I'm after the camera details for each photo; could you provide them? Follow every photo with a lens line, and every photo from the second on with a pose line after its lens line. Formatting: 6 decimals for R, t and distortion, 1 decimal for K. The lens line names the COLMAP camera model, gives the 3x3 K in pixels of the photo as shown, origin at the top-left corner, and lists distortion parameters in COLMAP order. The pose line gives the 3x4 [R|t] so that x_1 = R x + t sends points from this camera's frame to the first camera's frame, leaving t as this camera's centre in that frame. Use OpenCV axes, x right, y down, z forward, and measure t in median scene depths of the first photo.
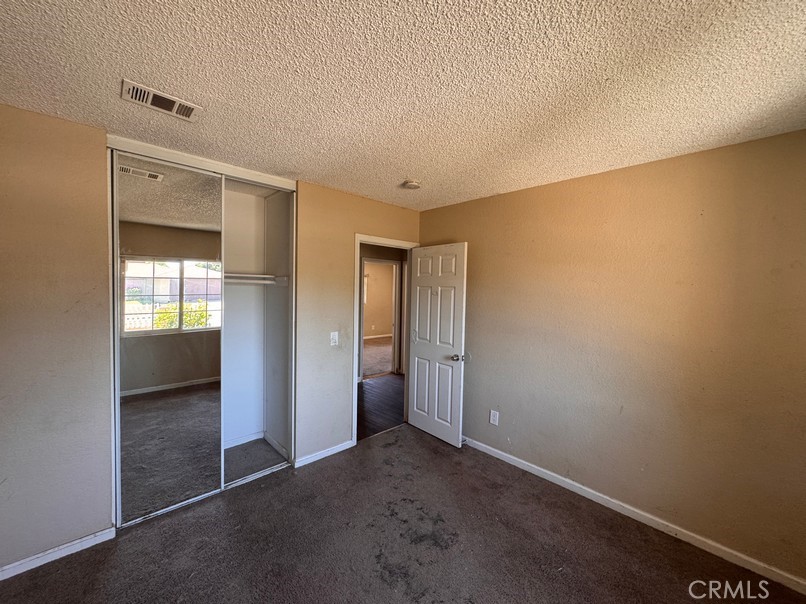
lens RADIAL K [[322.2, 0, 403.2], [0, 322.2, 301.1], [0, 0, 1]] dist [-0.003162, 0.000682]
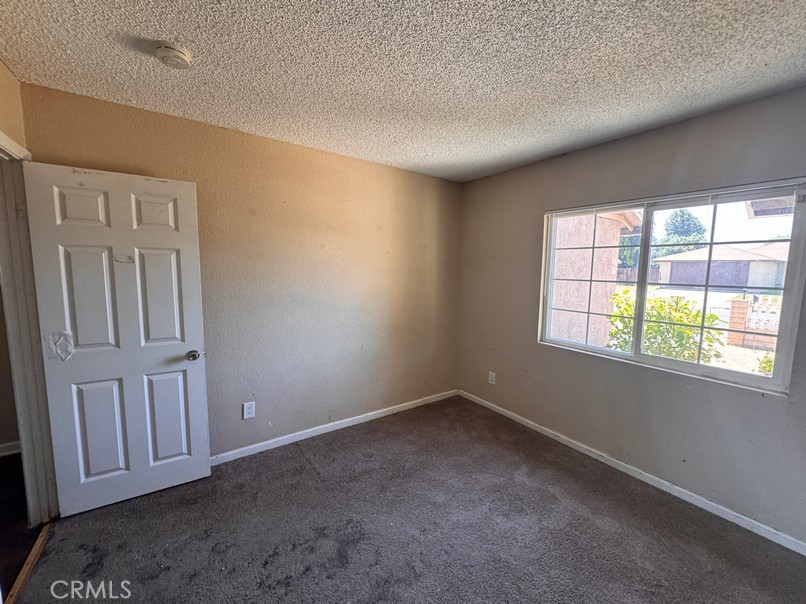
lens RADIAL K [[322.2, 0, 403.2], [0, 322.2, 301.1], [0, 0, 1]] dist [-0.003162, 0.000682]
pose [[0.145807, -0.121195, 0.981862, -0.485321], [0.026406, 0.992591, 0.118598, -0.006212], [-0.988961, 0.008635, 0.147927, 0.529906]]
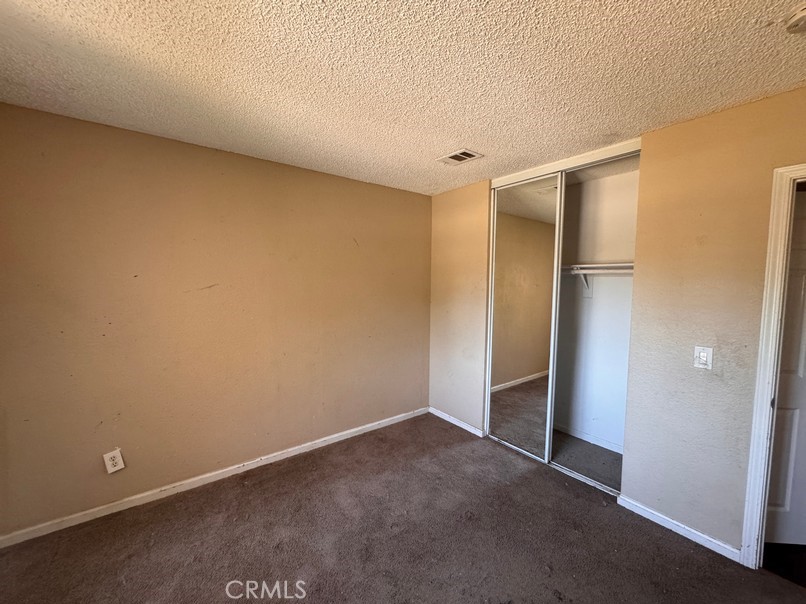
lens RADIAL K [[322.2, 0, 403.2], [0, 322.2, 301.1], [0, 0, 1]] dist [-0.003162, 0.000682]
pose [[-0.096529, 0.042654, -0.994416, 0.491879], [-0.048704, 0.997682, 0.047521, 0.007624], [0.994138, 0.053019, -0.094228, 0.527812]]
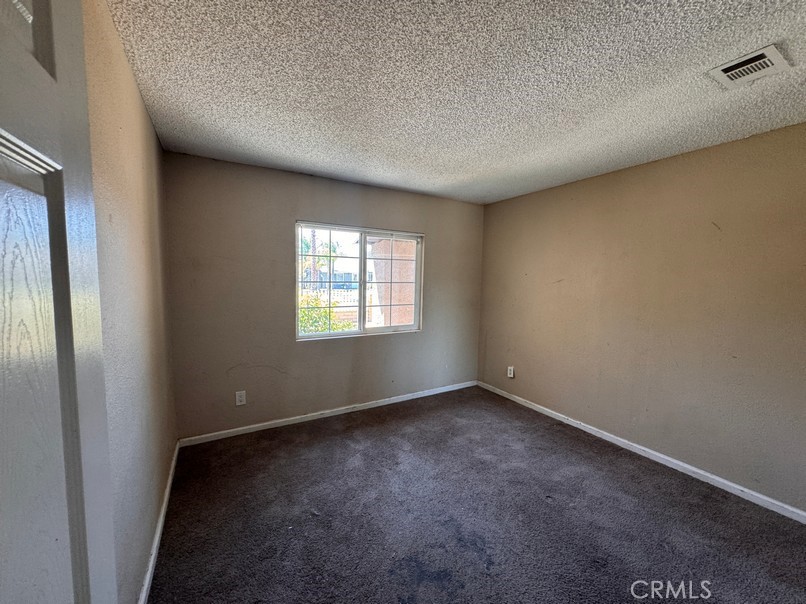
lens RADIAL K [[322.2, 0, 403.2], [0, 322.2, 301.1], [0, 0, 1]] dist [-0.003162, 0.000682]
pose [[-0.975336, -0.051126, 0.214724, 0.002520], [-0.026919, 0.993095, 0.114184, -0.014442], [-0.219079, 0.105588, -0.969977, 1.266011]]
